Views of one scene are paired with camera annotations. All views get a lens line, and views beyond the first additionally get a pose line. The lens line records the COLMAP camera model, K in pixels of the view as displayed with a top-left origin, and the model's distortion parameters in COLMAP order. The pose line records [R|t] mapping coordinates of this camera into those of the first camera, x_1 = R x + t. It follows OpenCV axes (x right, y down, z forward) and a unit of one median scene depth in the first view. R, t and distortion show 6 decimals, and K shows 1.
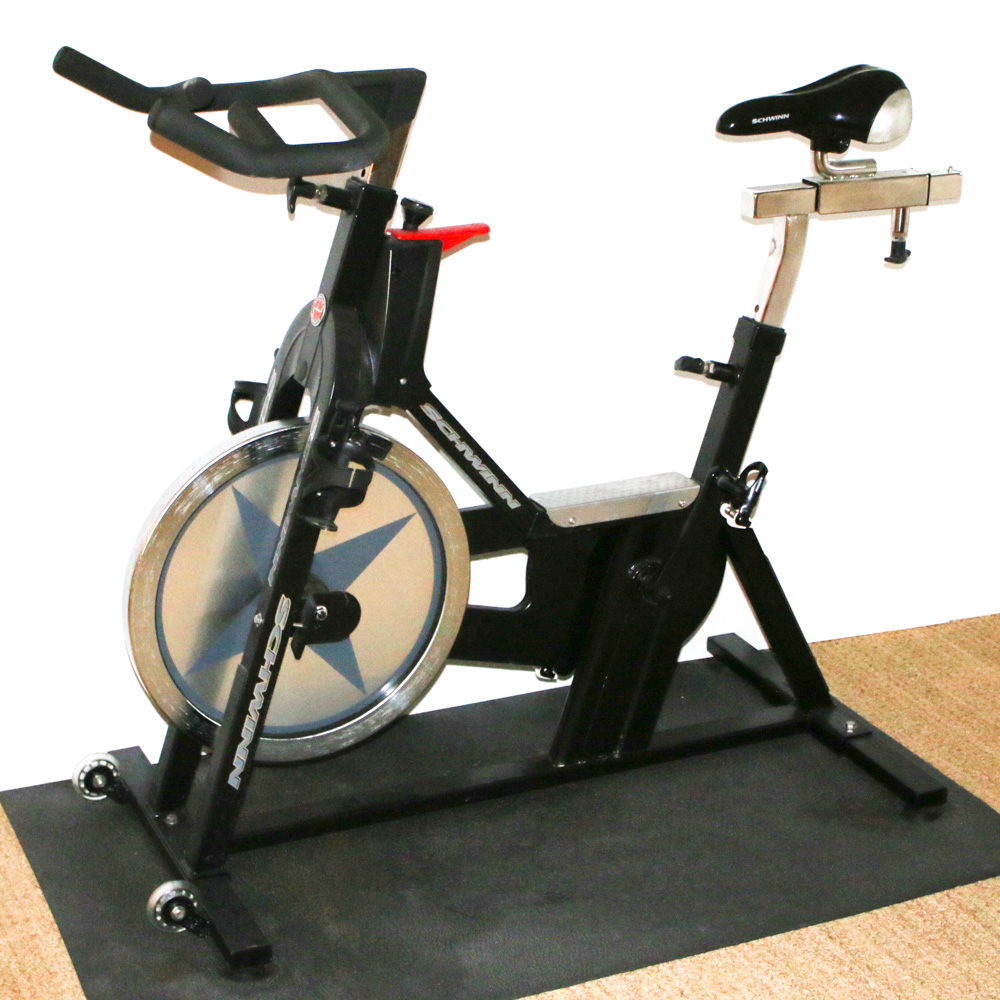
lens RADIAL K [[2175.1, 0, 494.7], [0, 2175.1, 498.6], [0, 0, 1]] dist [-0.066179, 0.000000]
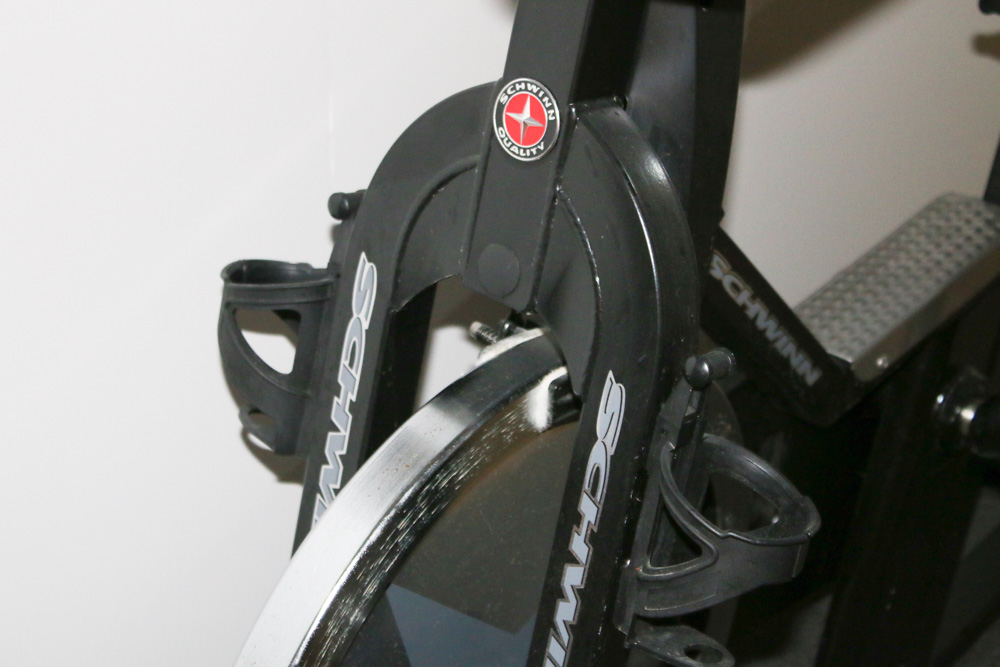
lens RADIAL K [[2111.2, 0, 498.4], [0, 2111.2, 326.4], [0, 0, 1]] dist [0.008615, 0.000000]
pose [[0.905833, -0.255225, 0.338123, -0.213755], [0.170607, 0.950339, 0.260284, -0.144358], [-0.387763, -0.178088, 0.904392, 0.614722]]
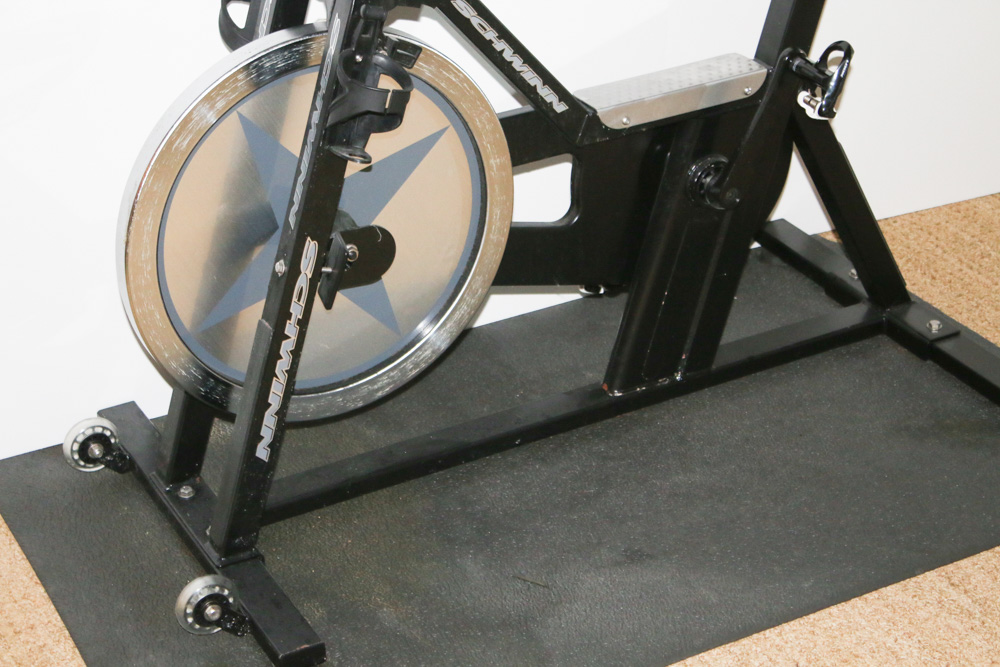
lens RADIAL K [[2194.6, 0, 509.4], [0, 2194.6, 324.6], [0, 0, 1]] dist [0.054738, 0.000000]
pose [[0.996991, -0.061530, 0.047150, -0.058374], [0.054028, 0.987728, 0.146540, -0.041453], [-0.055588, -0.143552, 0.988080, 0.134405]]
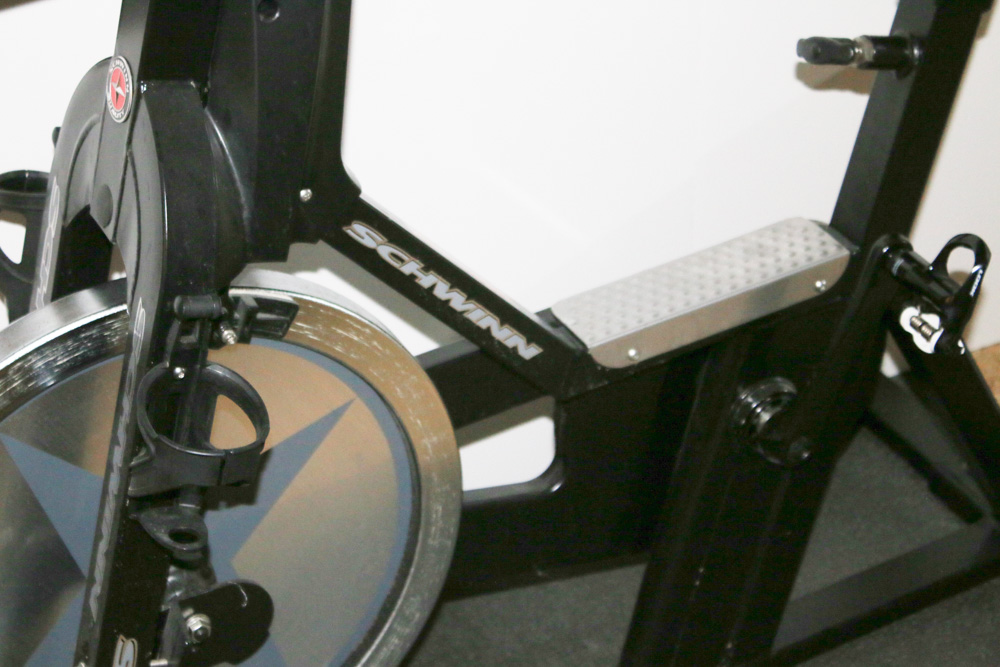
lens RADIAL K [[2194.6, 0, 494.5], [0, 2194.6, 340.6], [0, 0, 1]] dist [0.054738, 0.000000]
pose [[0.995768, -0.091072, 0.012296, -0.006849], [0.084978, 0.963447, 0.254066, -0.144142], [-0.034985, -0.251946, 0.967109, 0.471893]]
